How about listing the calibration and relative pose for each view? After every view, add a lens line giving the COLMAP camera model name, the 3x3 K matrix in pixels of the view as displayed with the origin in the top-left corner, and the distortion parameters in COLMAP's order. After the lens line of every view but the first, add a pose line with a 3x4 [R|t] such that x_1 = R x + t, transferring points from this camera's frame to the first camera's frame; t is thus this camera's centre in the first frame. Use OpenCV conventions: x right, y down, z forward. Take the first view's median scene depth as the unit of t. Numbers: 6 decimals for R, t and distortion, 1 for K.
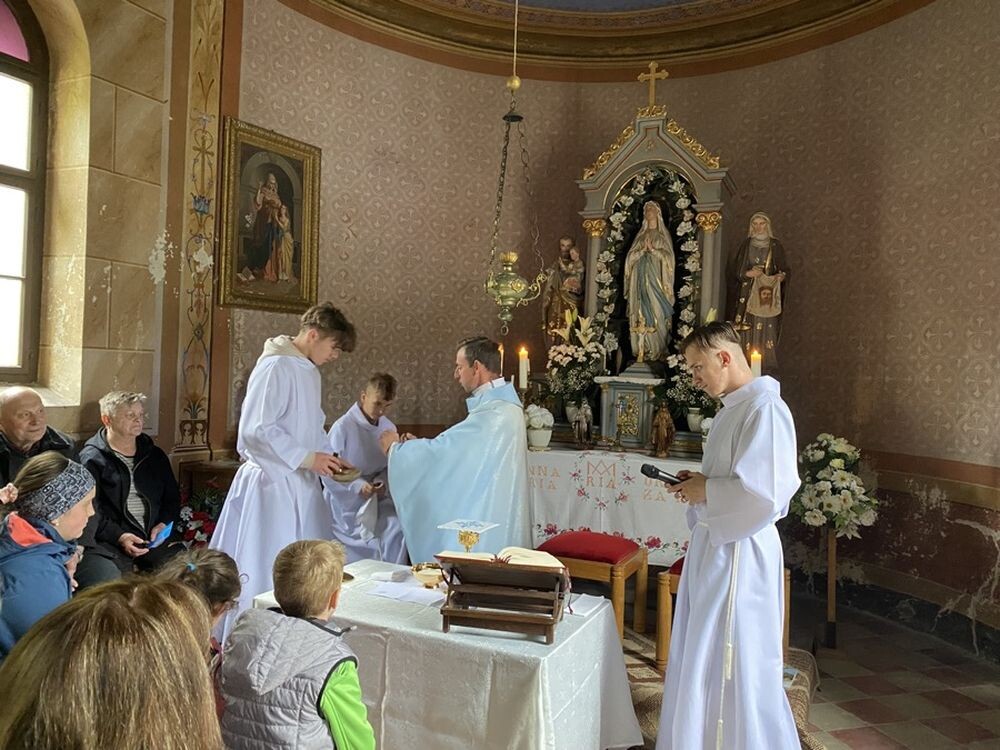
lens RADIAL K [[748.3, 0, 500.0], [0, 748.3, 375.0], [0, 0, 1]] dist [0.107801, -0.240308]
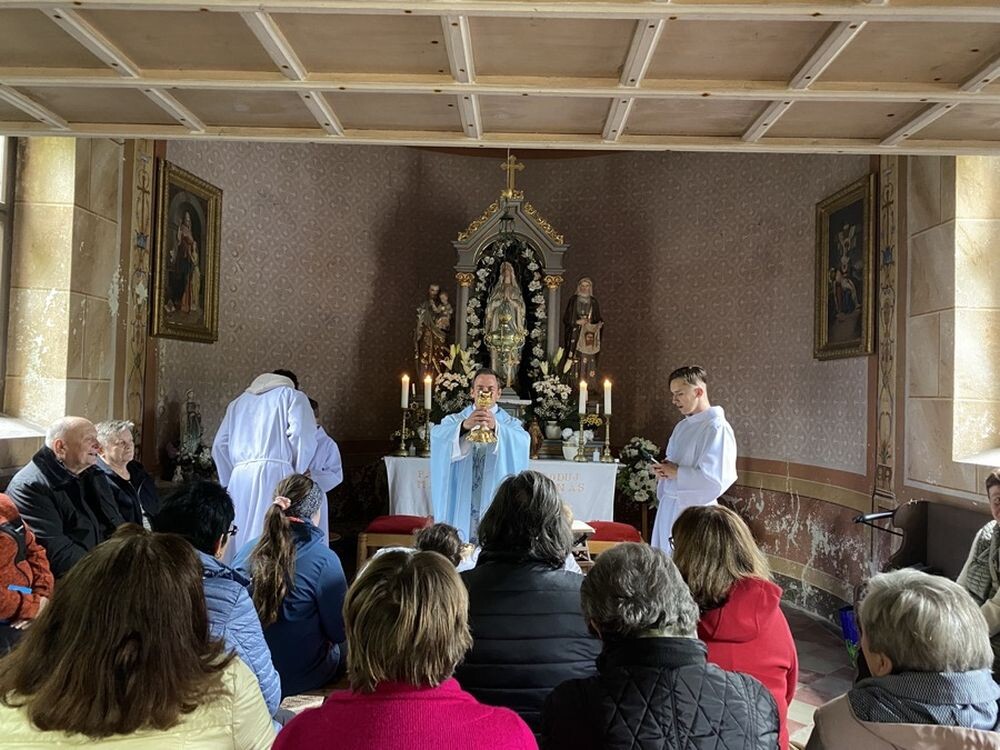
lens RADIAL K [[748.3, 0, 500.0], [0, 748.3, 375.0], [0, 0, 1]] dist [0.107801, -0.240308]
pose [[0.902762, 0.002414, 0.430133, -0.373514], [0.003373, 0.999914, -0.012692, -0.021017], [-0.430127, 0.012909, 0.902676, -0.157771]]
